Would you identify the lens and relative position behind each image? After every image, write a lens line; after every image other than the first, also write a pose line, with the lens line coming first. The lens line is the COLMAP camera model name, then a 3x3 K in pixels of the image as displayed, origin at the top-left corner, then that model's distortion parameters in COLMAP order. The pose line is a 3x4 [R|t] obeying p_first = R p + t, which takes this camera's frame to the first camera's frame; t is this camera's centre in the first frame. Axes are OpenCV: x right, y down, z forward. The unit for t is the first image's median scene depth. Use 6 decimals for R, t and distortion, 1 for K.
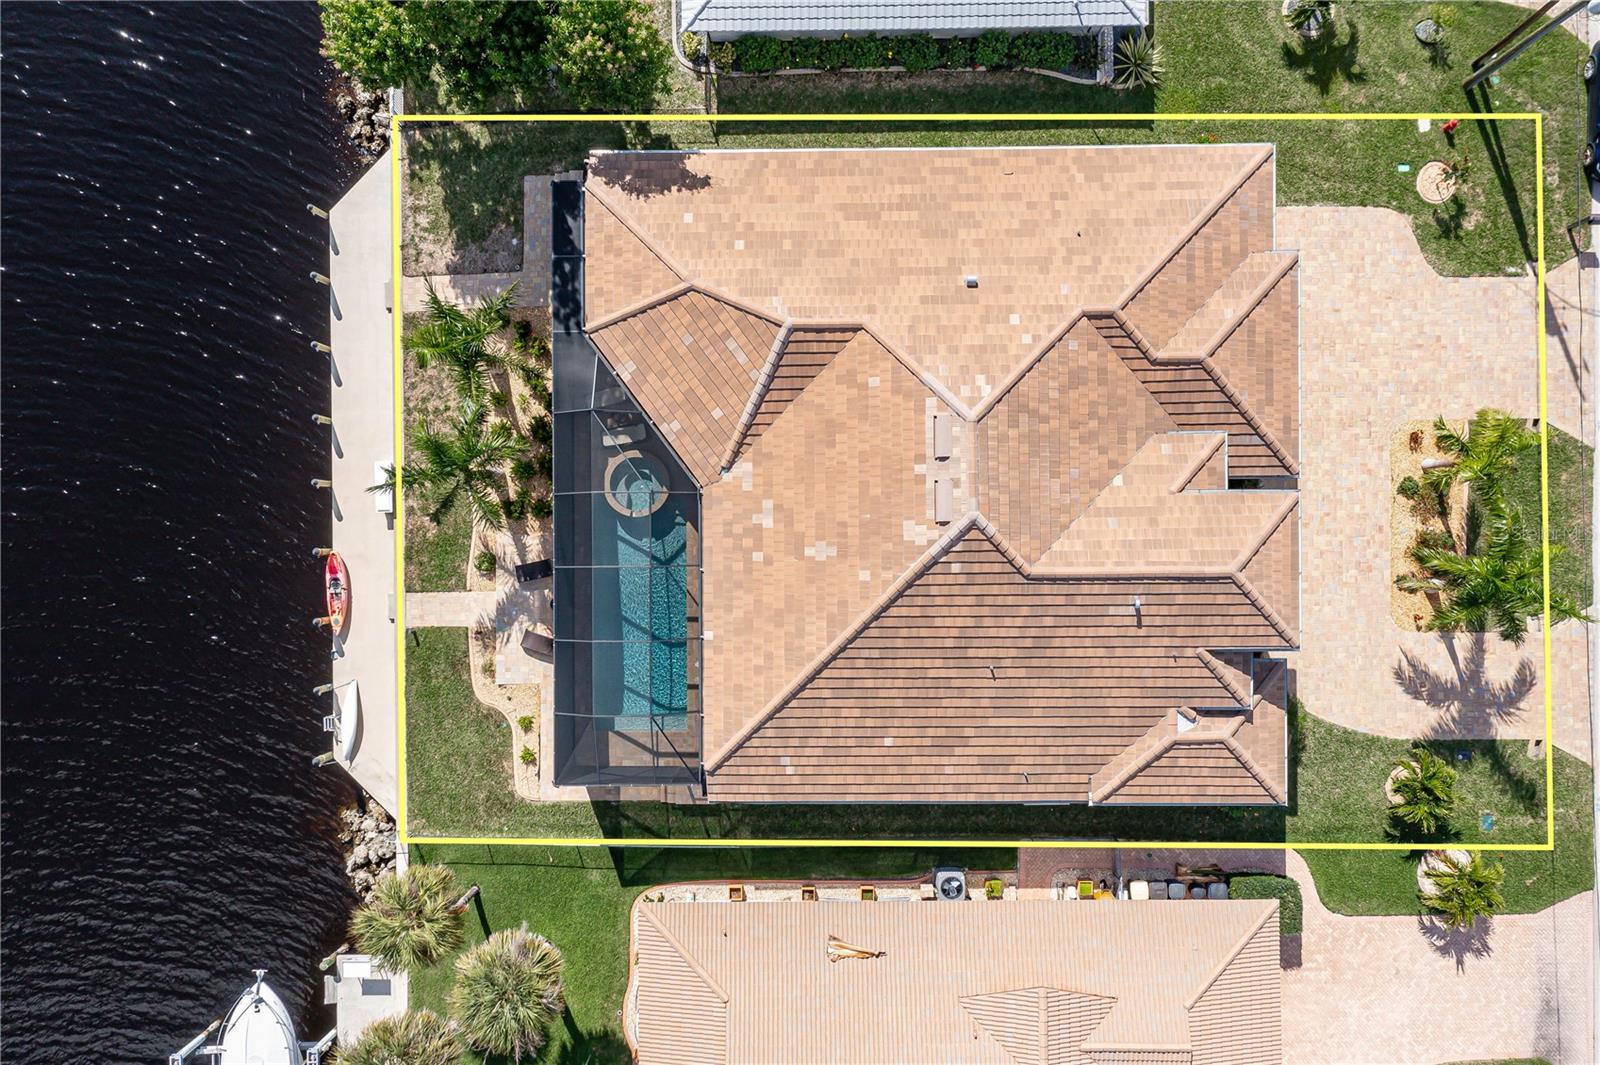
lens RADIAL K [[1316.6, 0, 788.0], [0, 1316.6, 522.7], [0, 0, 1]] dist [-0.032035, 0.011945]
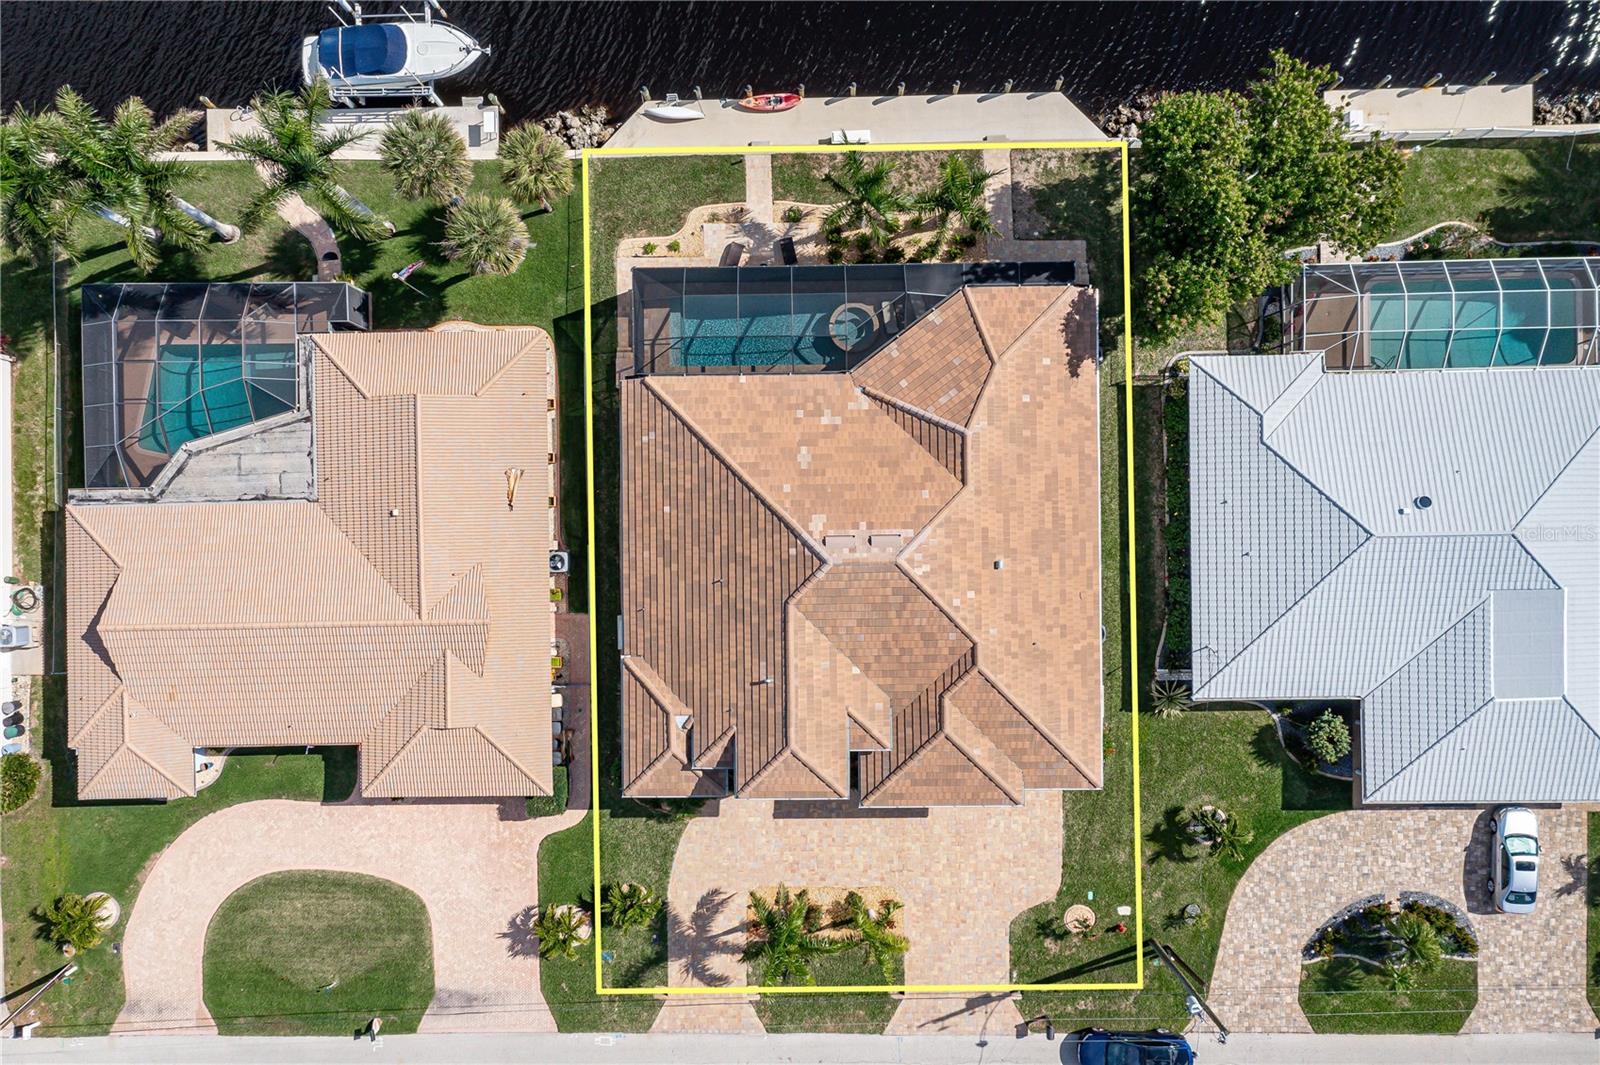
lens RADIAL K [[1316.6, 0, 788.0], [0, 1316.6, 522.7], [0, 0, 1]] dist [-0.032035, 0.011945]
pose [[0.005238, 0.999875, 0.014945, 0.065578], [-0.999407, 0.004726, 0.034108, -0.007695], [0.034033, -0.015115, 0.999306, -0.354842]]
